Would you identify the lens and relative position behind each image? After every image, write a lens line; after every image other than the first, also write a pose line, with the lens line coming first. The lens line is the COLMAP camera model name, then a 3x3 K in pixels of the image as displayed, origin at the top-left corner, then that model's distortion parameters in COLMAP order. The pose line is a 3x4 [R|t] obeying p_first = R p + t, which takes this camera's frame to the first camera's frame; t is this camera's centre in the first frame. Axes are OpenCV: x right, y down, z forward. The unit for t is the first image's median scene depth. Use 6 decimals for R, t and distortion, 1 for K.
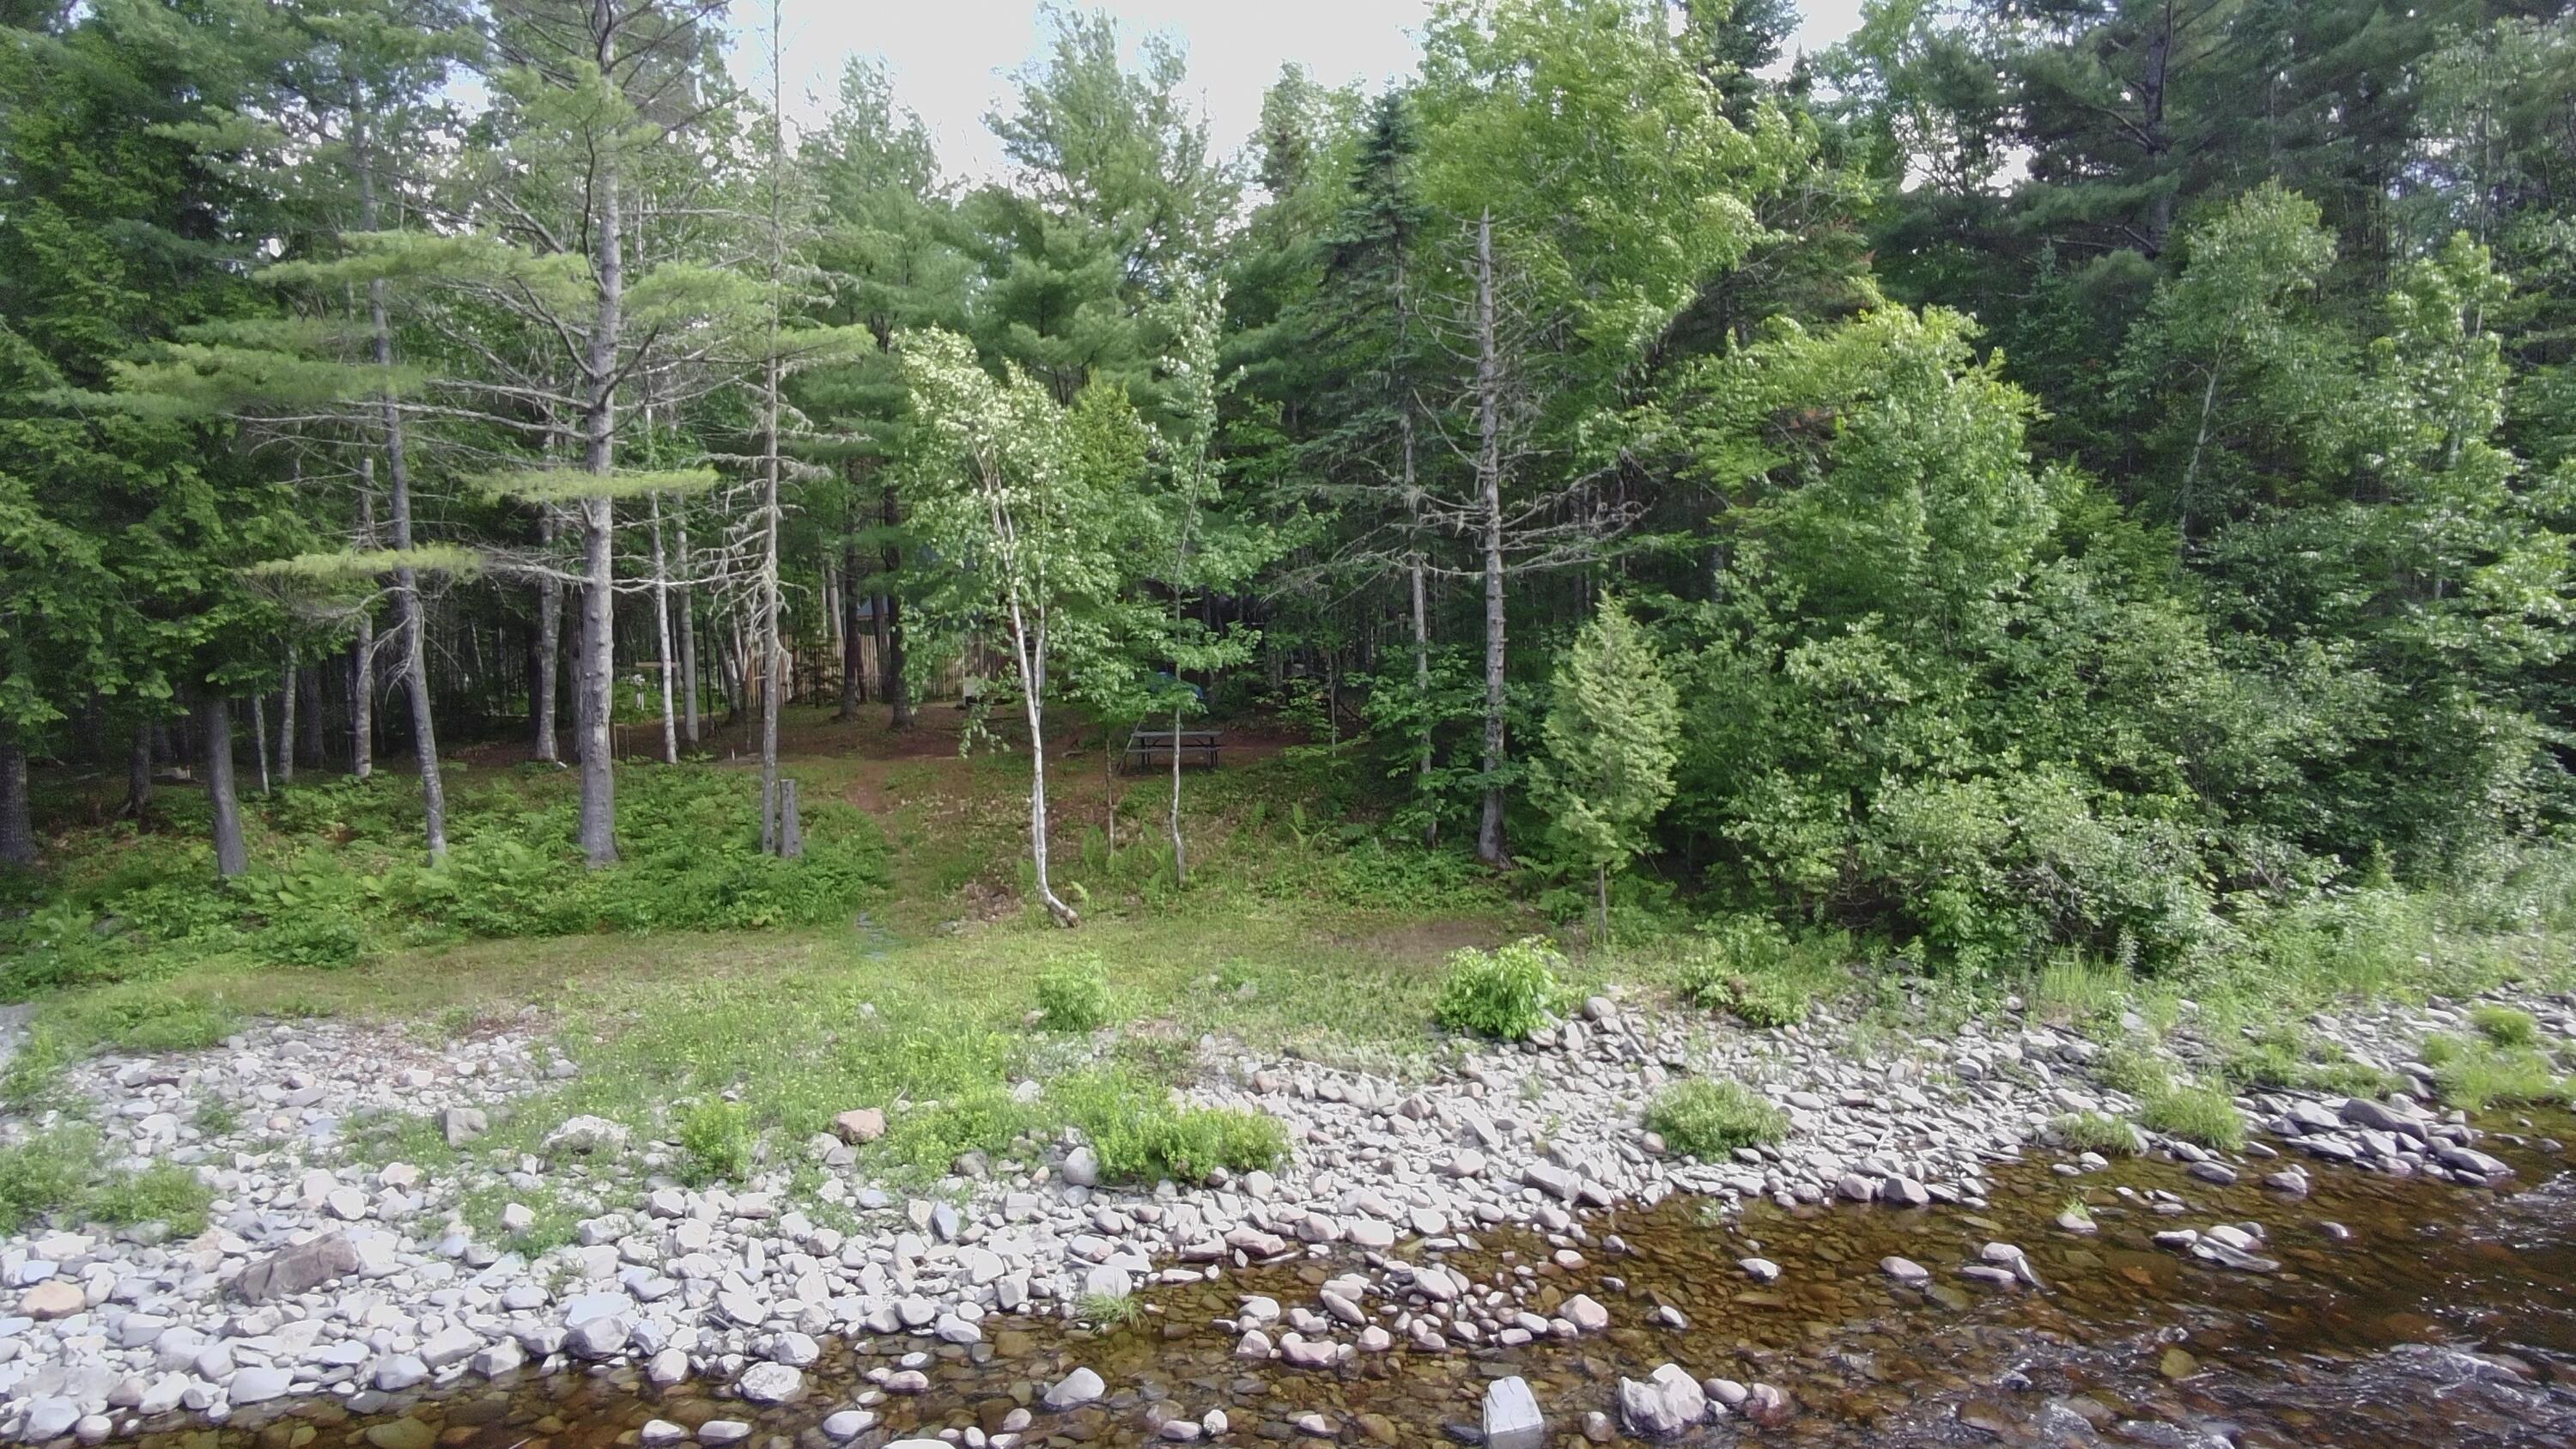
lens RADIAL K [[1585.9, 0, 1278.6], [0, 1585.9, 714.1], [0, 0, 1]] dist [-0.064724, 0.045013]
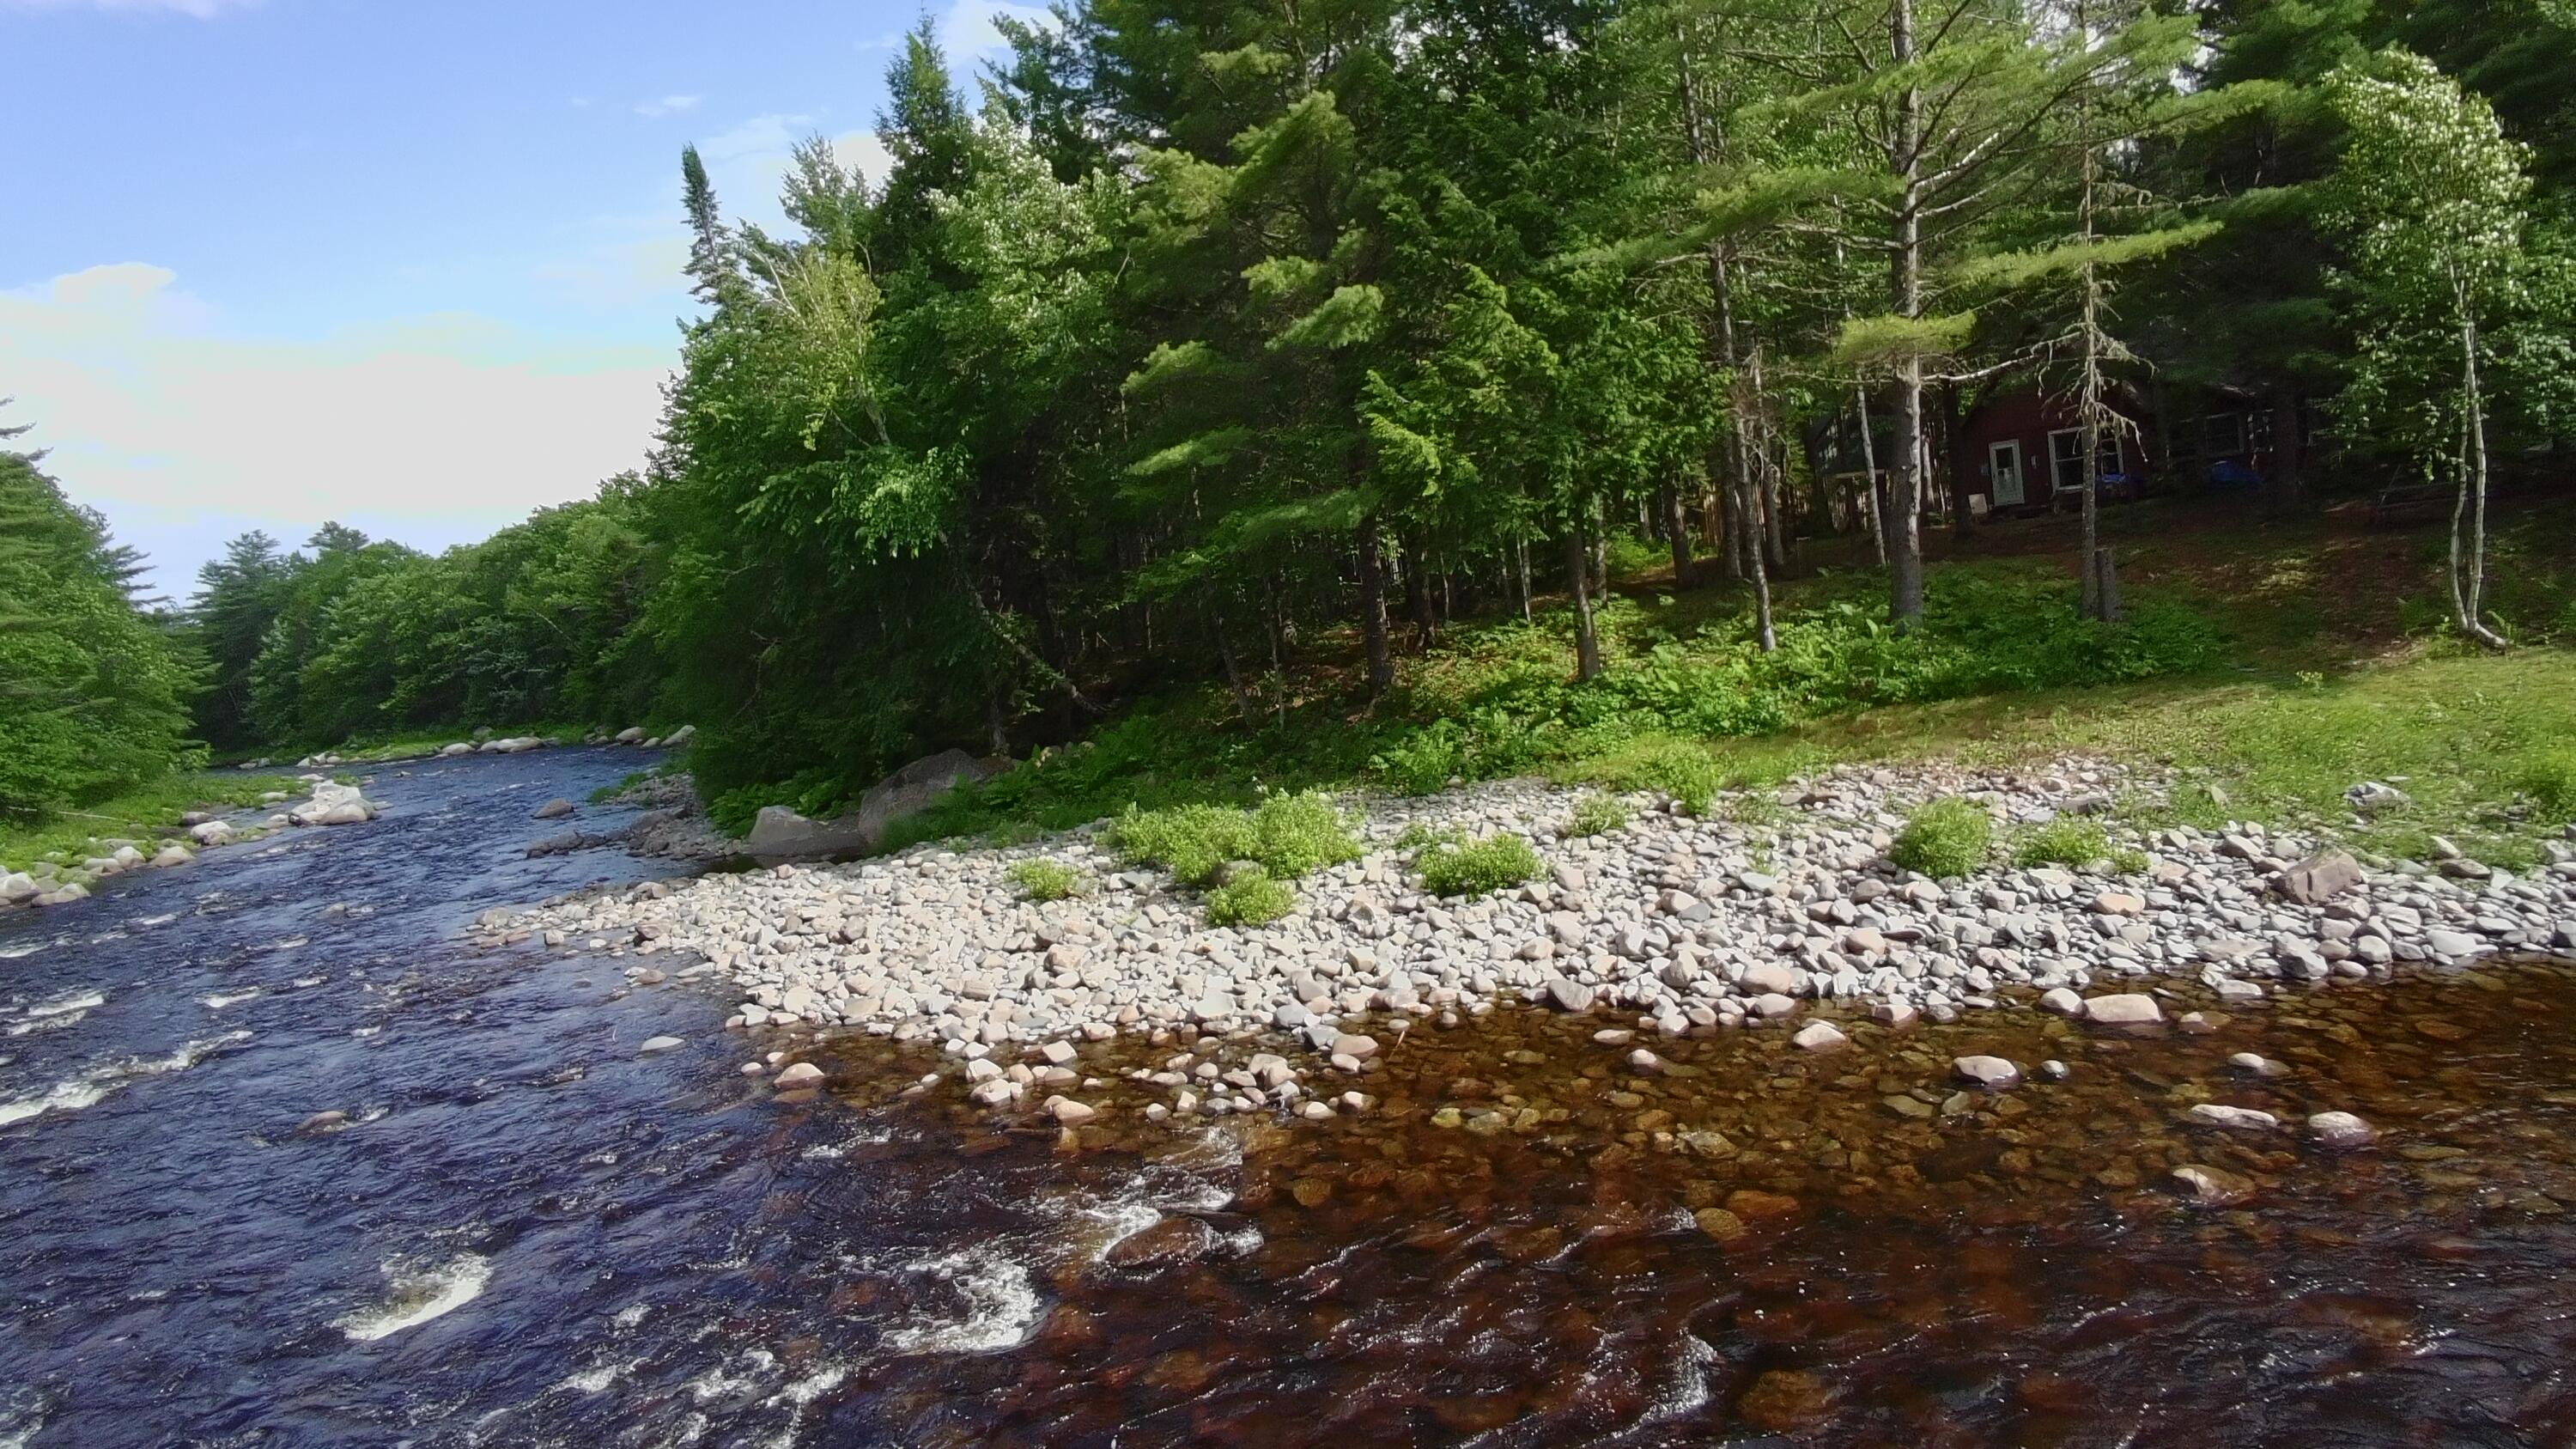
lens RADIAL K [[1585.9, 0, 1284.1], [0, 1585.9, 718.5], [0, 0, 1]] dist [-0.064724, 0.045013]
pose [[0.925293, -0.061534, -0.374228, -0.543248], [0.087283, 0.994813, 0.052233, 0.065085], [0.369073, -0.080994, 0.925865, -0.213195]]
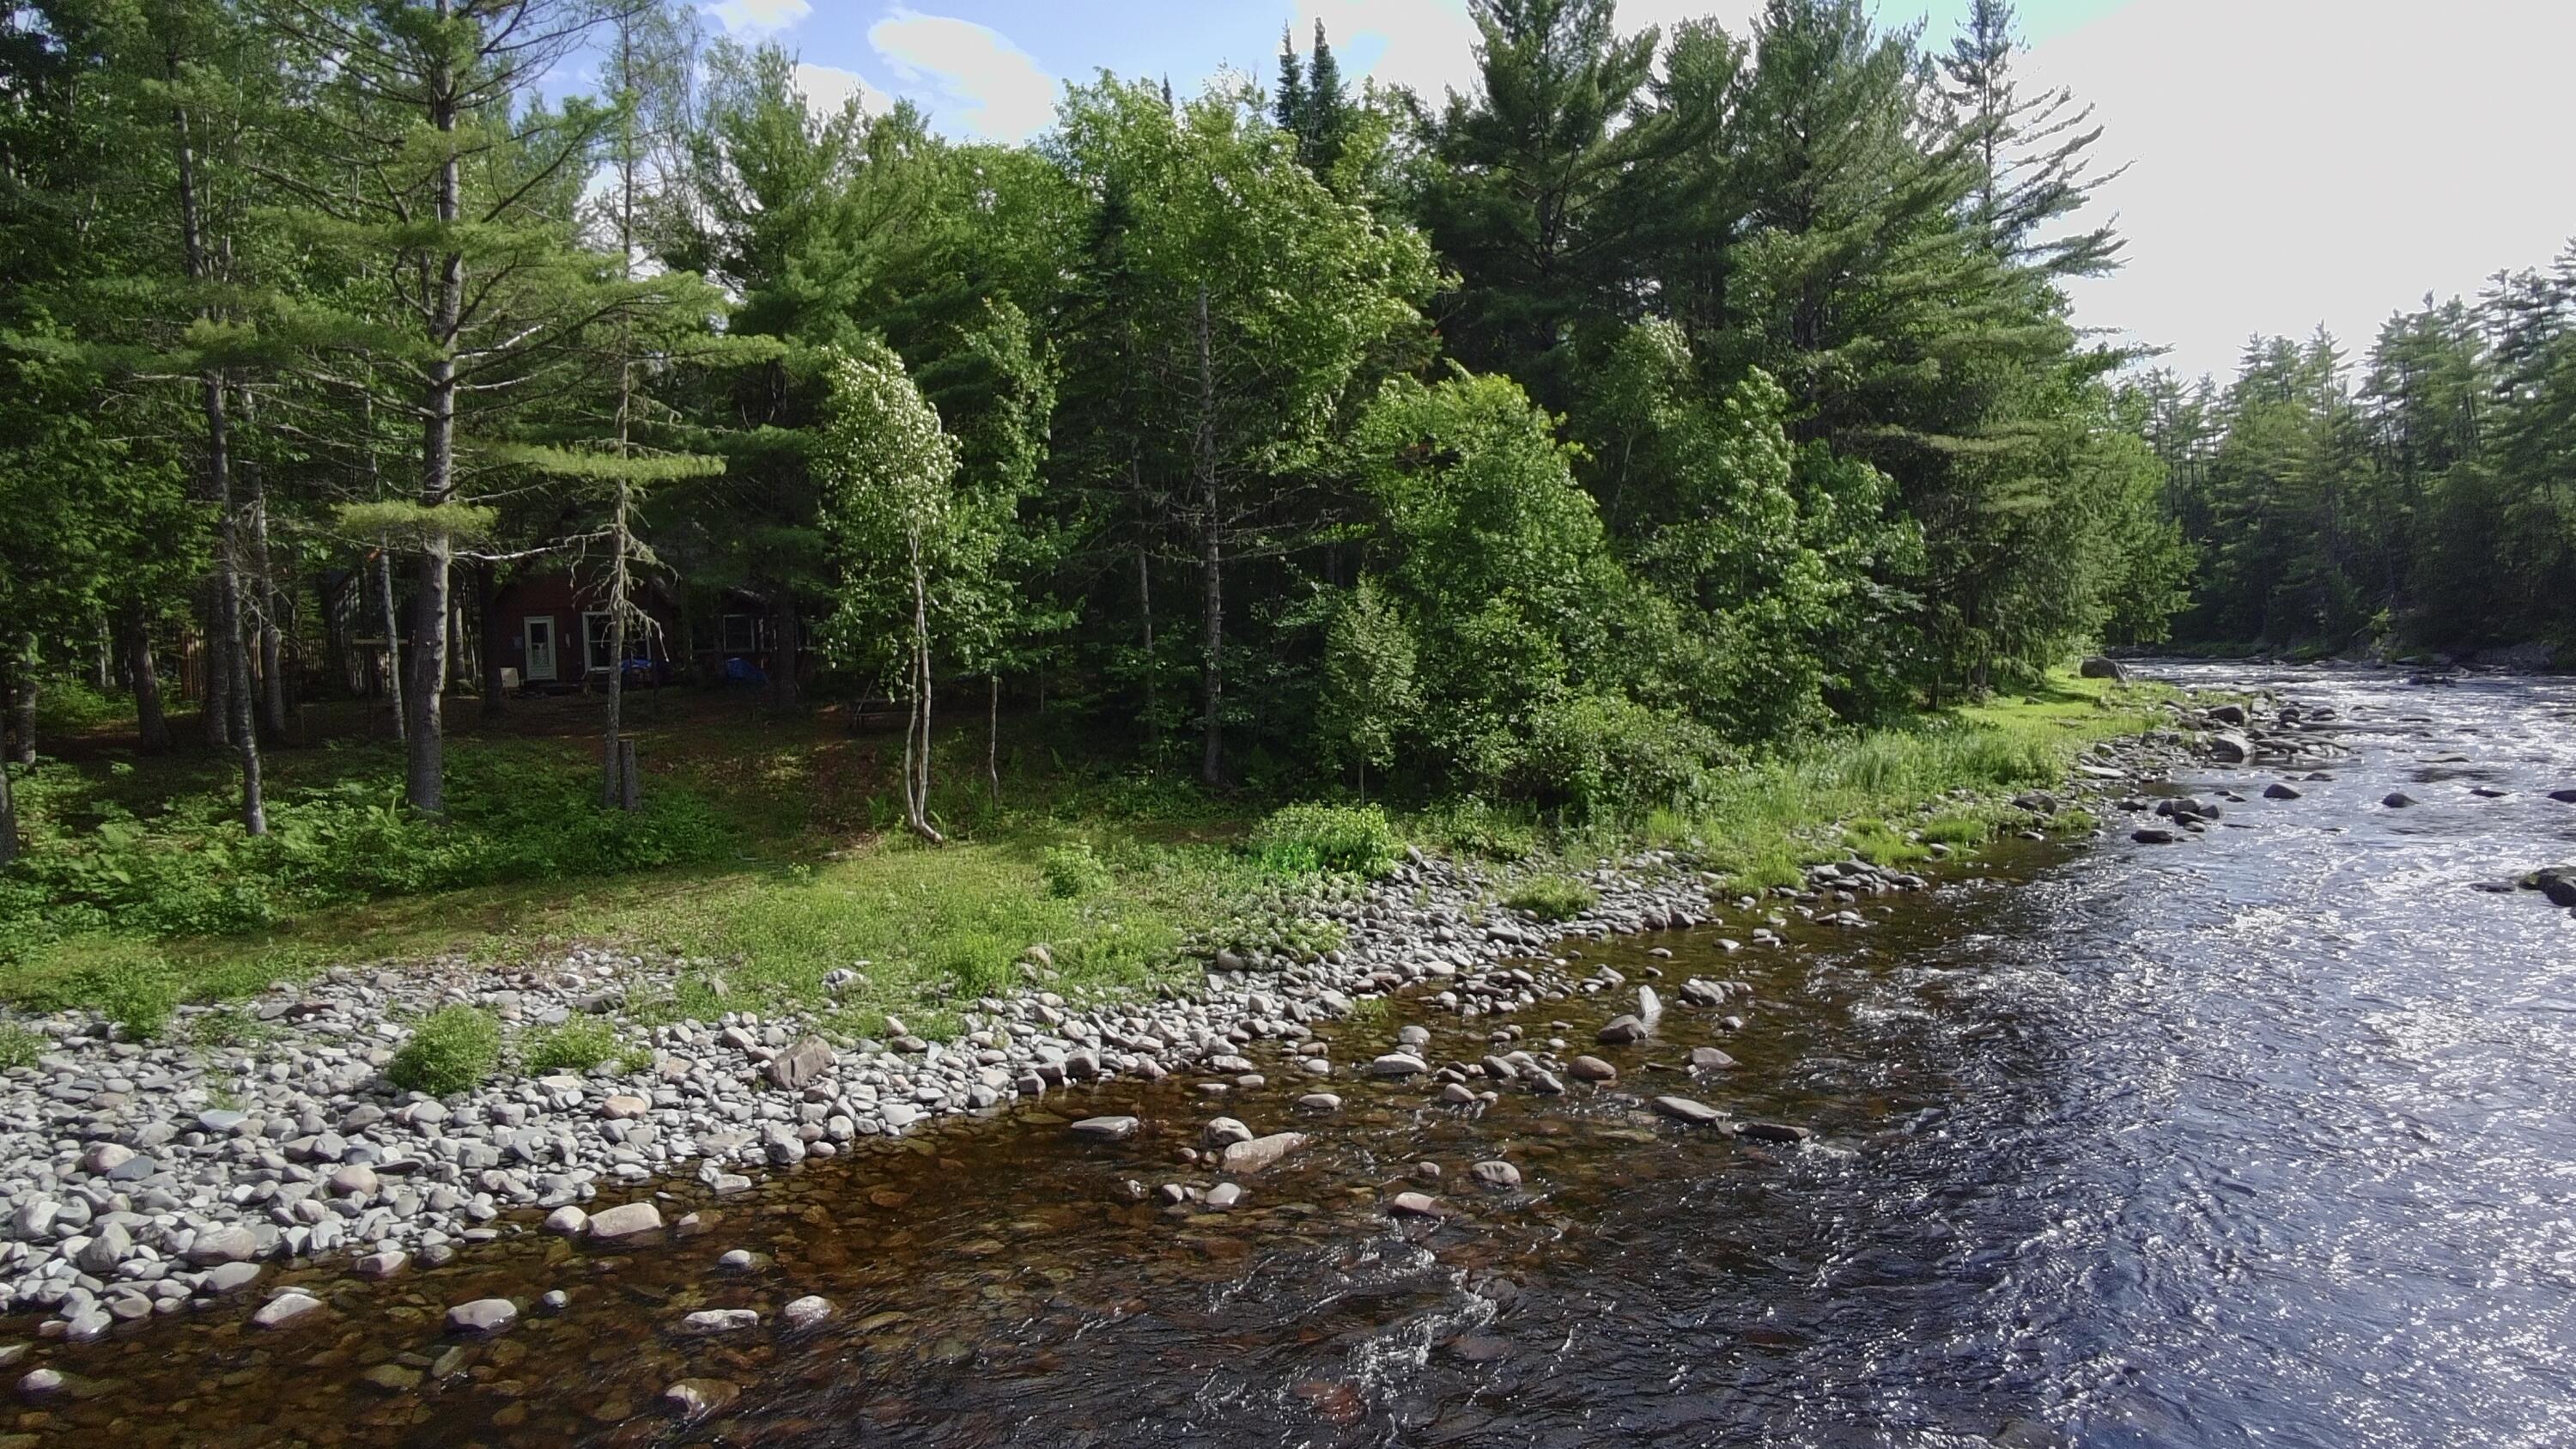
lens RADIAL K [[1585.9, 0, 1284.8], [0, 1585.9, 718.9], [0, 0, 1]] dist [-0.064724, 0.045013]
pose [[0.878964, -0.027372, 0.476102, -0.534949], [0.029119, 0.999569, 0.003708, 0.045594], [-0.475998, 0.010604, 0.879382, -0.207607]]
